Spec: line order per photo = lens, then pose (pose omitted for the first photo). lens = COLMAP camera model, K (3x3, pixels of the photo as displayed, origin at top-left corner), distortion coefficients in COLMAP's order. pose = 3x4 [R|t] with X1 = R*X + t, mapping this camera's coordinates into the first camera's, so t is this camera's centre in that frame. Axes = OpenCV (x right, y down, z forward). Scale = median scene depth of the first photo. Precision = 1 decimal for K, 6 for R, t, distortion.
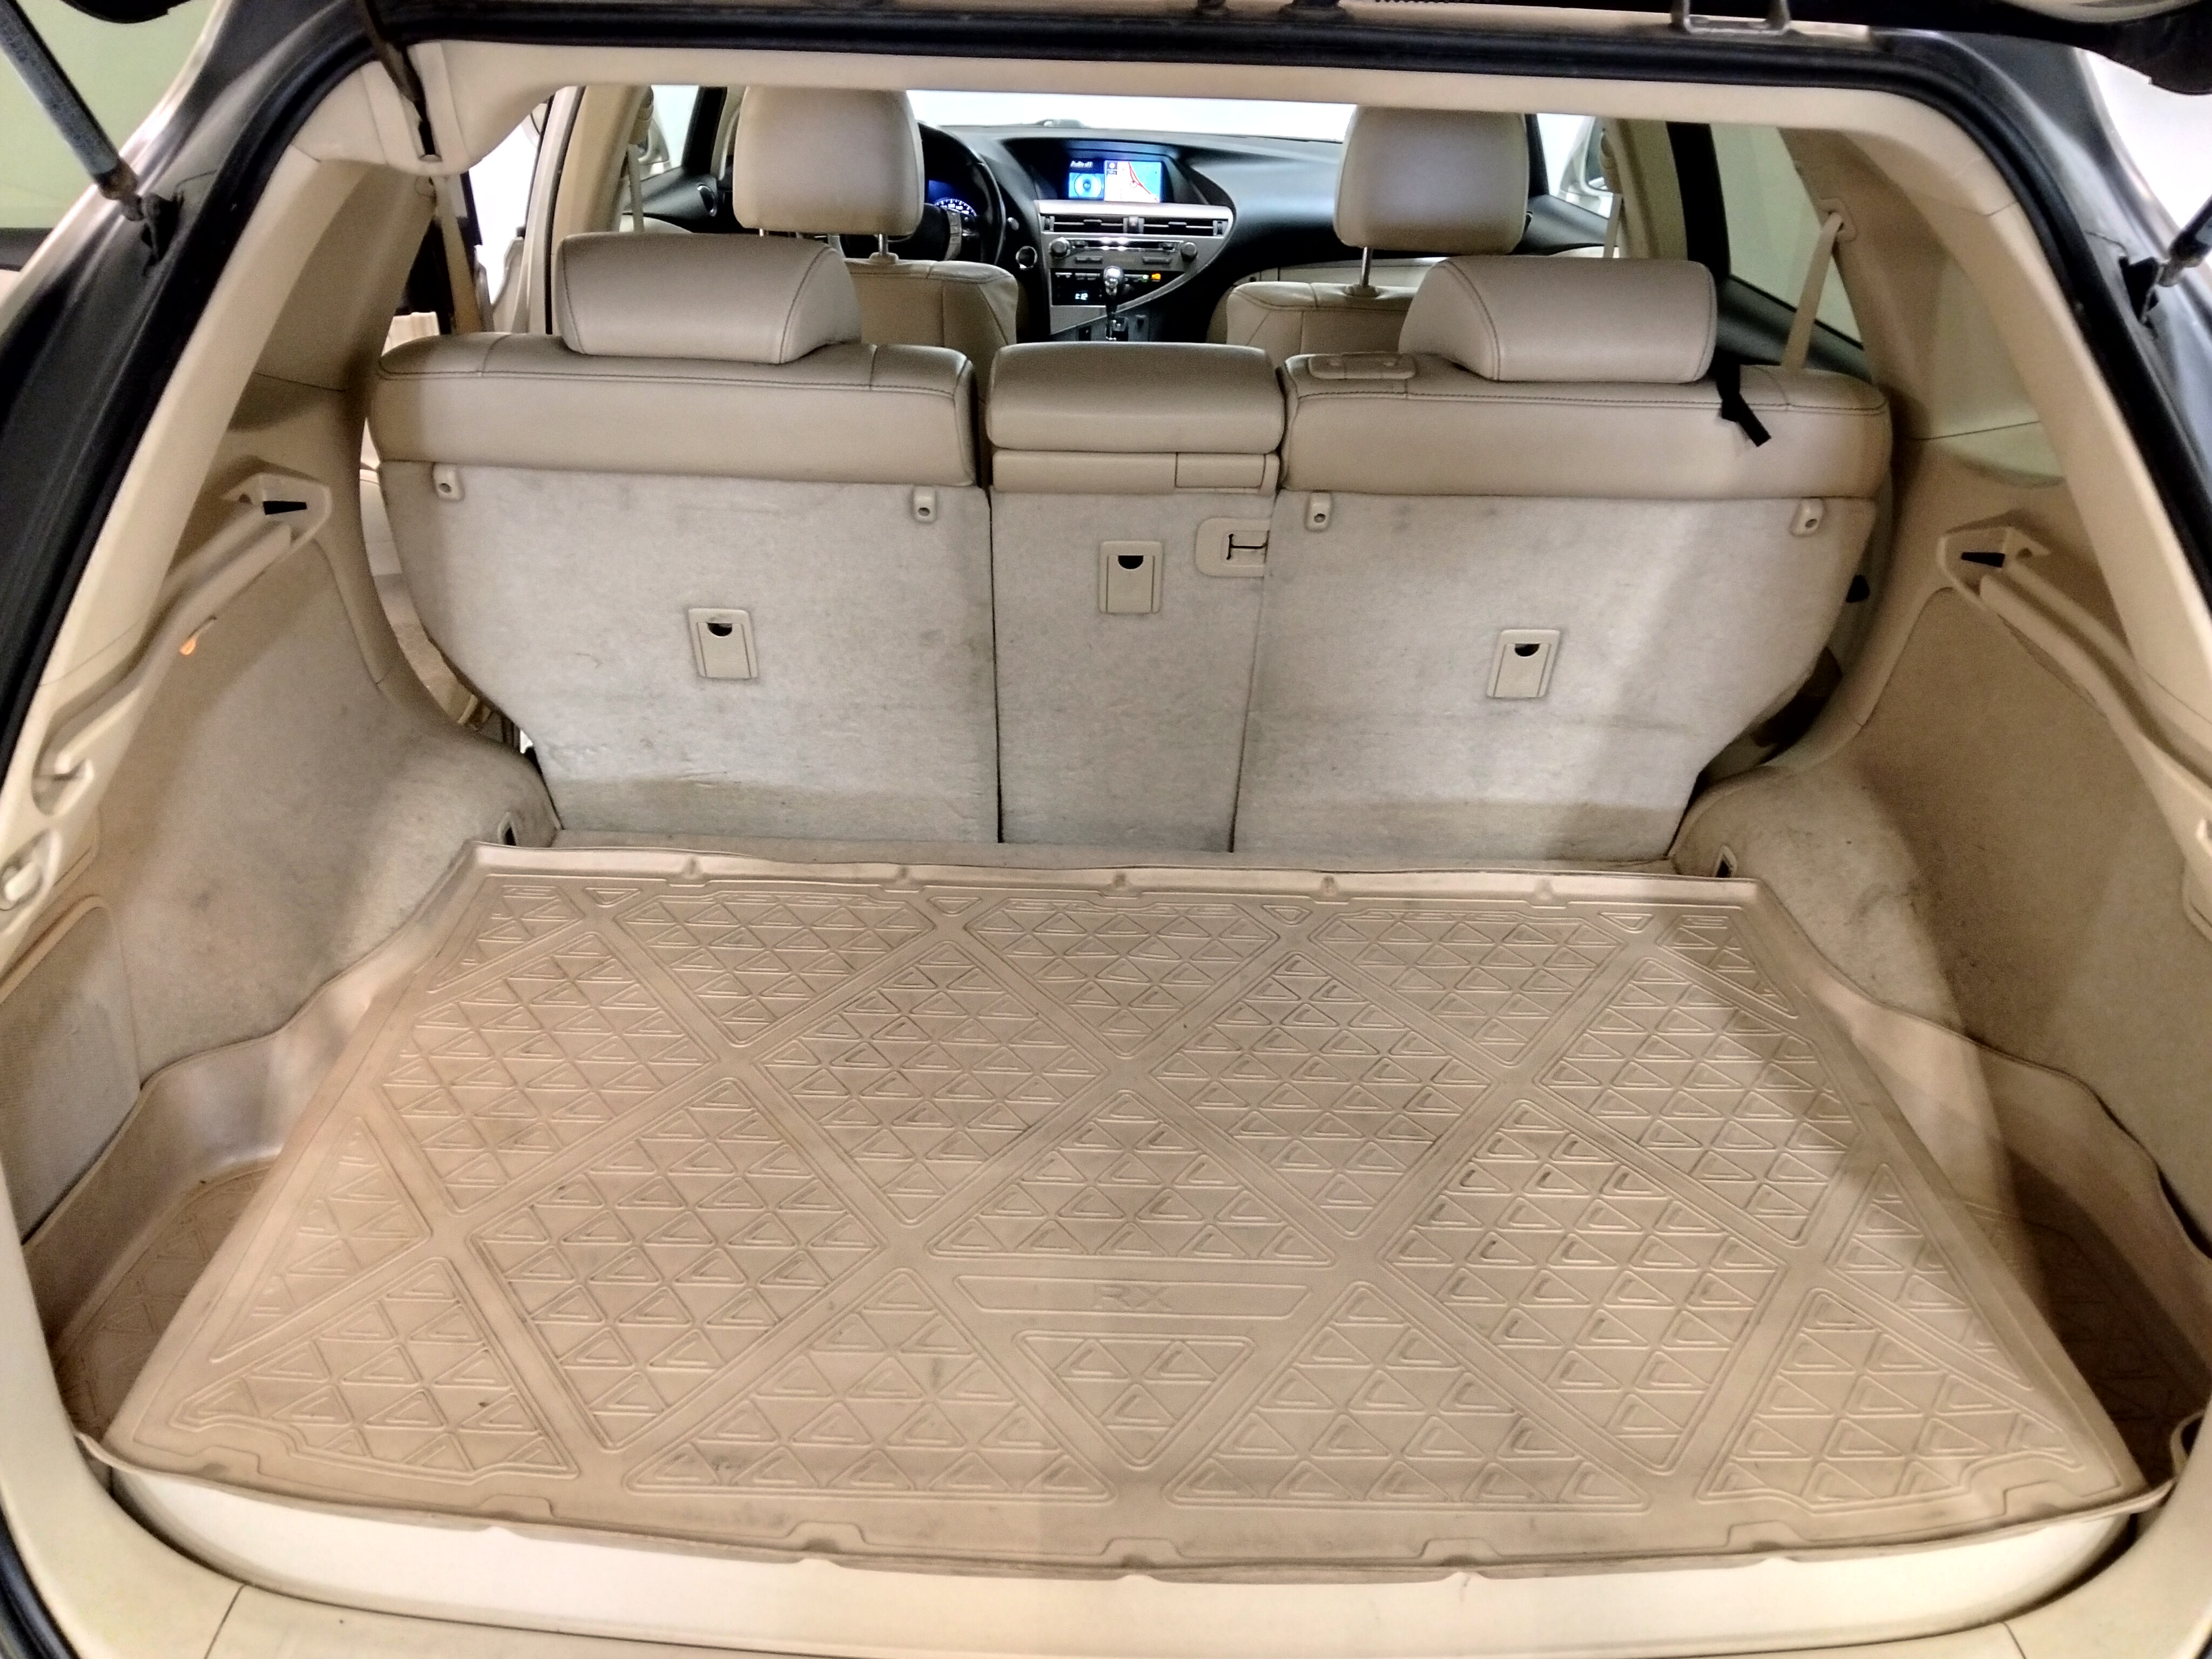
lens RADIAL K [[1753.1, 0, 1107.3], [0, 1753.1, 900.4], [0, 0, 1]] dist [0.001225, -0.042056]
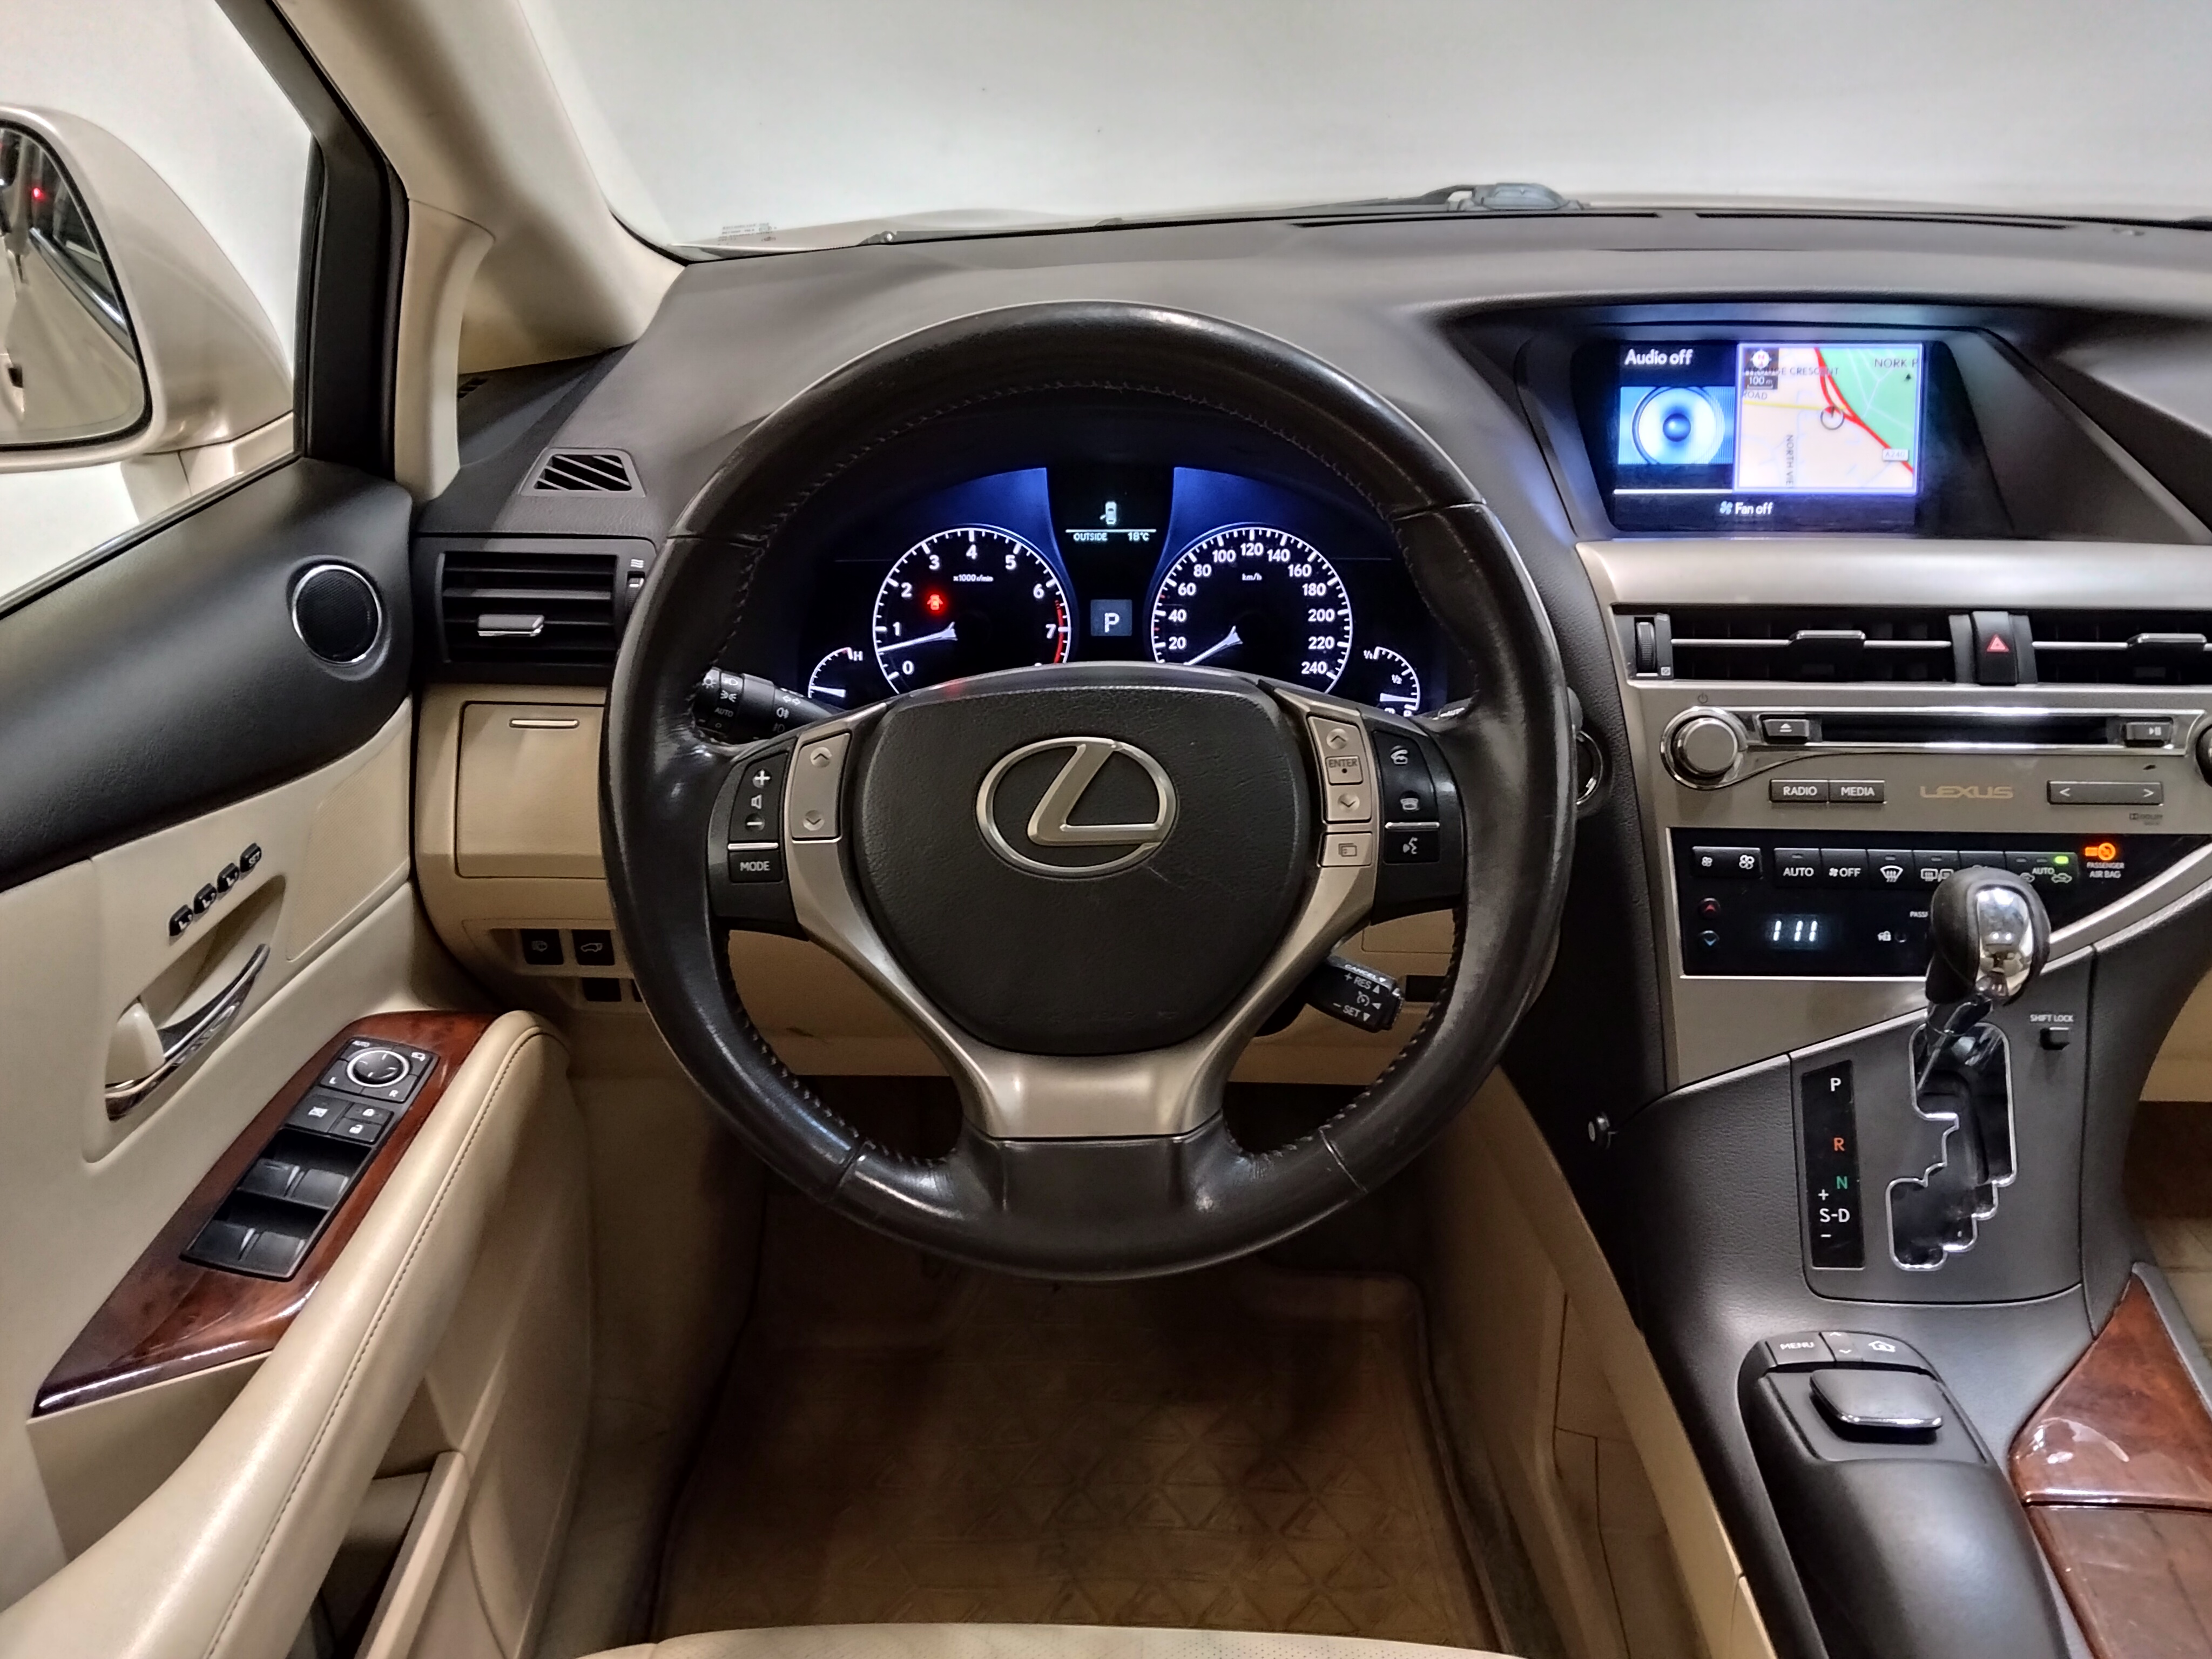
lens RADIAL K [[1754.7, 0, 1118.0], [0, 1754.7, 885.5], [0, 0, 1]] dist [0.107087, -0.250445]
pose [[0.997838, -0.020210, -0.062542, -0.097423], [0.019999, 0.999792, -0.003984, -0.352043], [0.062610, 0.002724, 0.998034, 0.733596]]
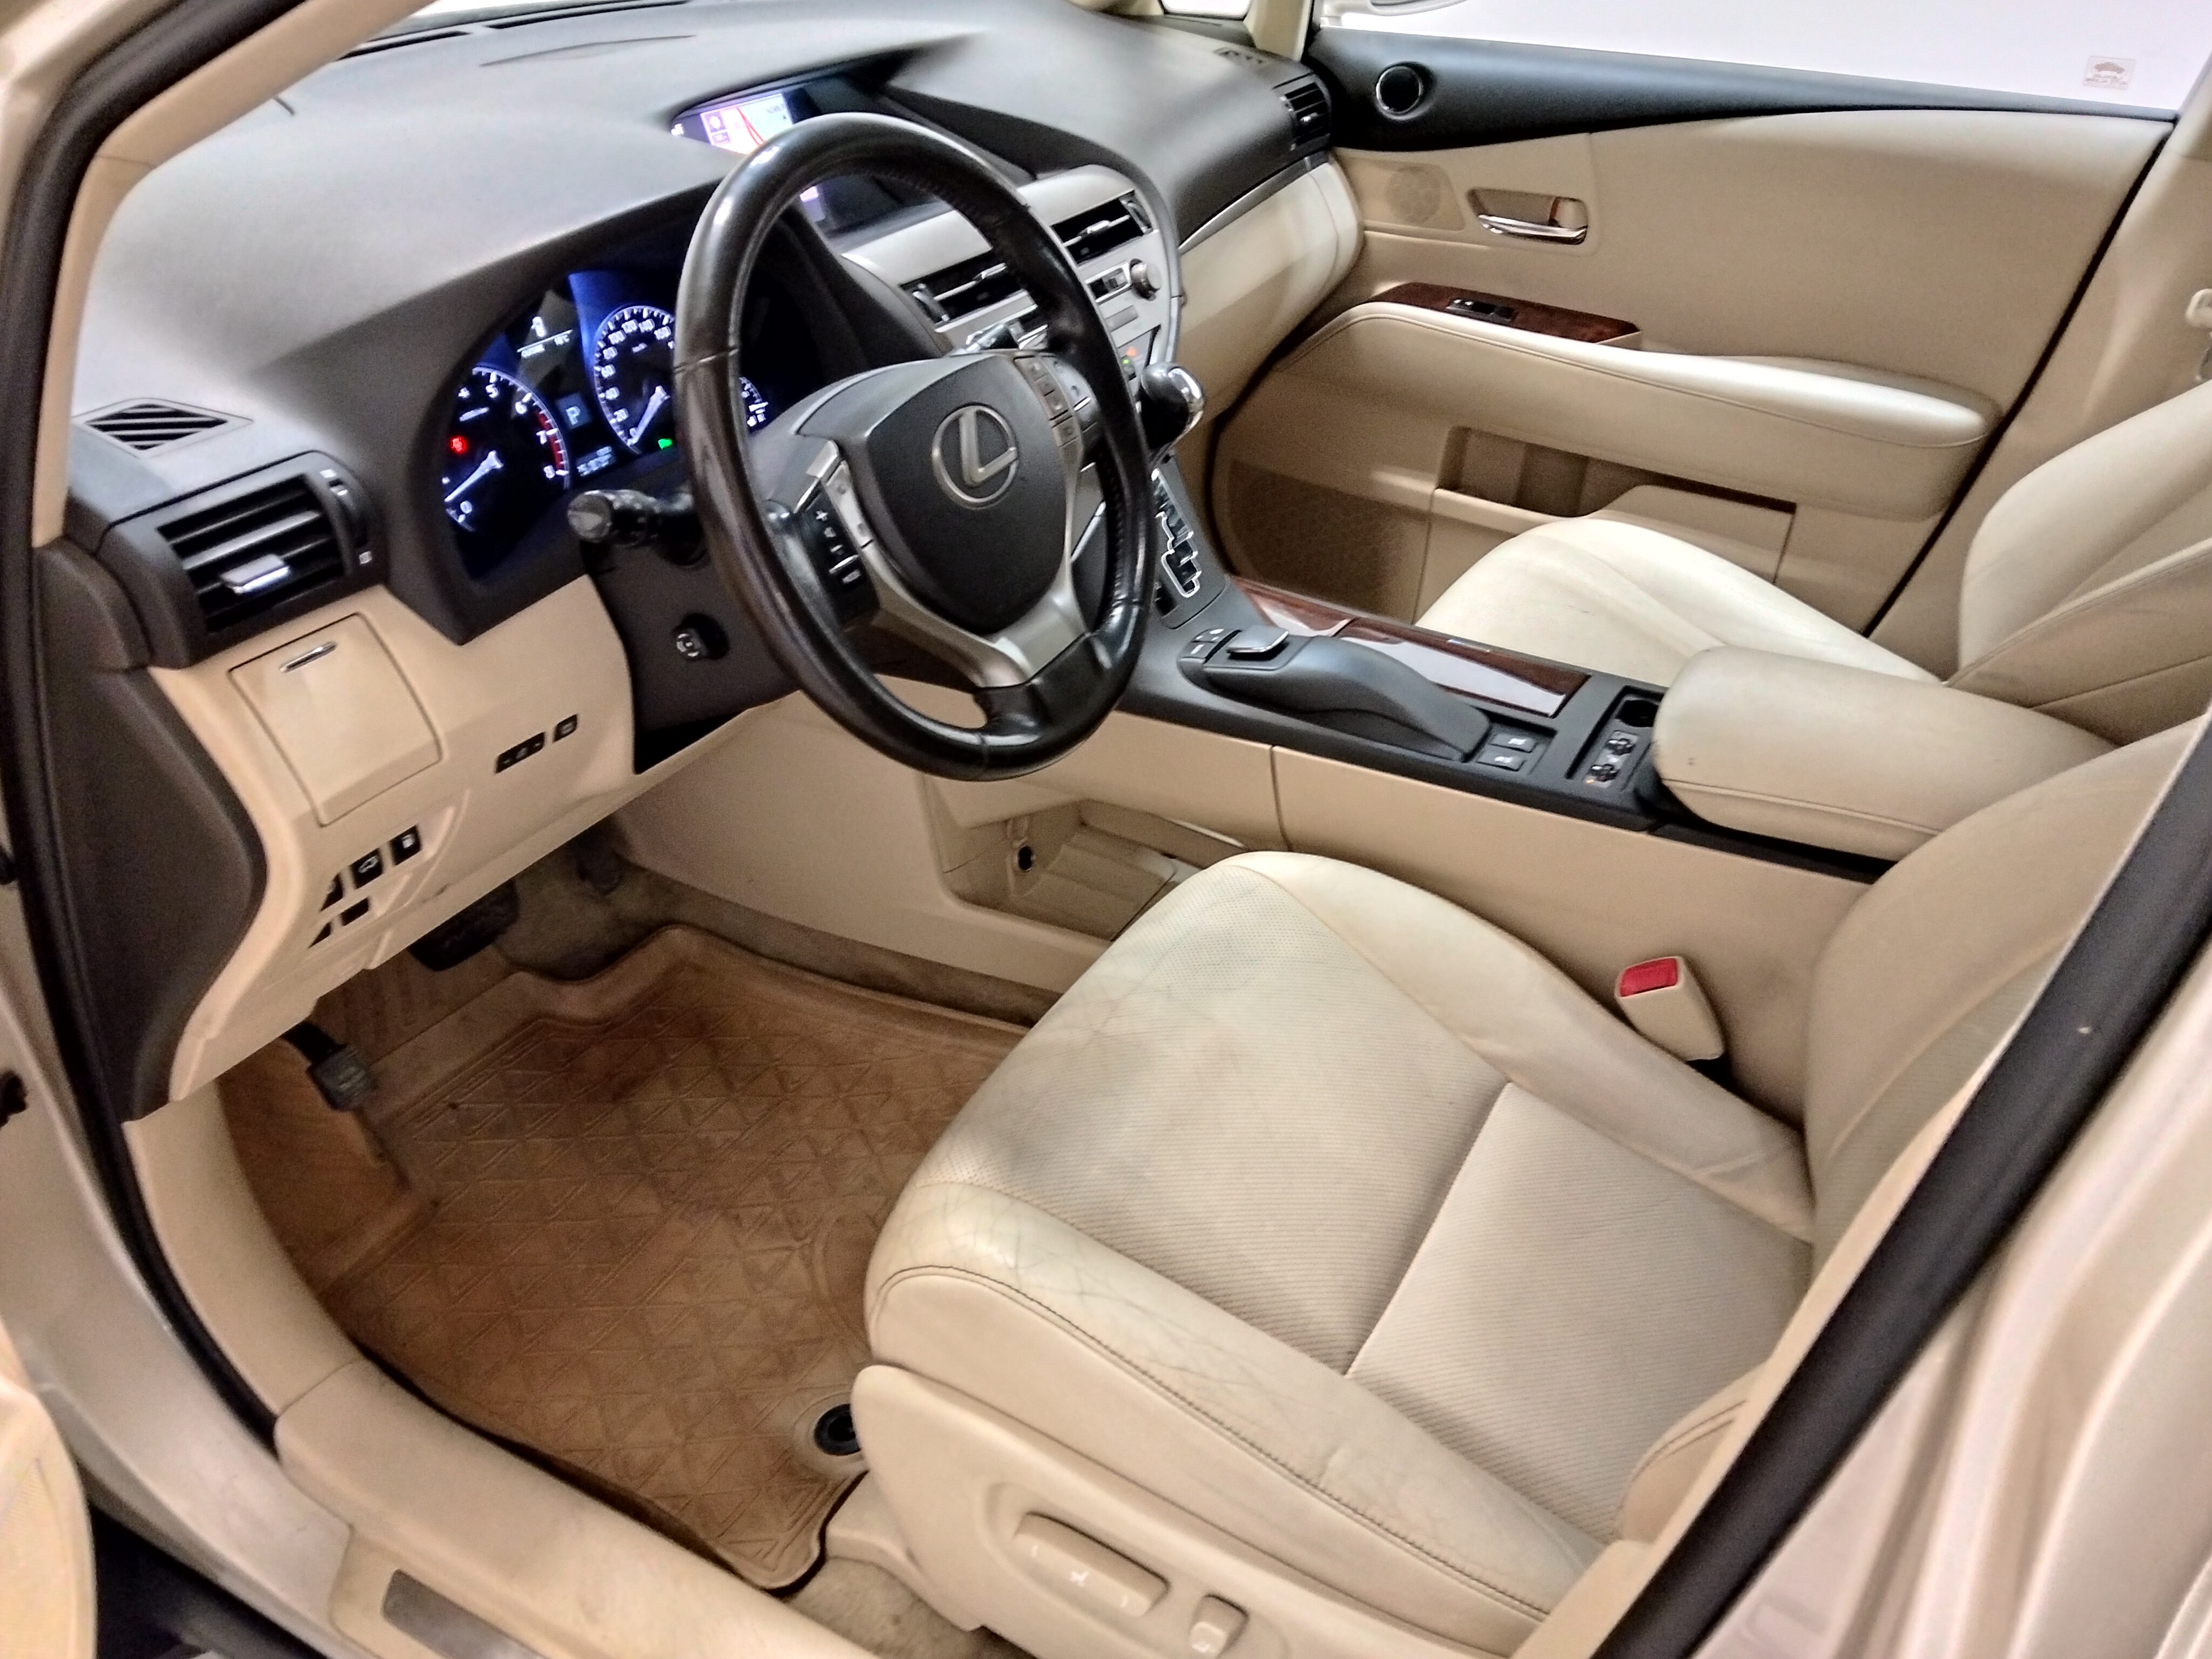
lens RADIAL K [[1753.1, 0, 1107.3], [0, 1753.1, 900.4], [0, 0, 1]] dist [0.001225, -0.042056]
pose [[0.486142, -0.518768, 0.703239, -0.369260], [0.408377, 0.846320, 0.342009, -0.392375], [-0.772589, 0.120922, 0.623285, 0.736287]]
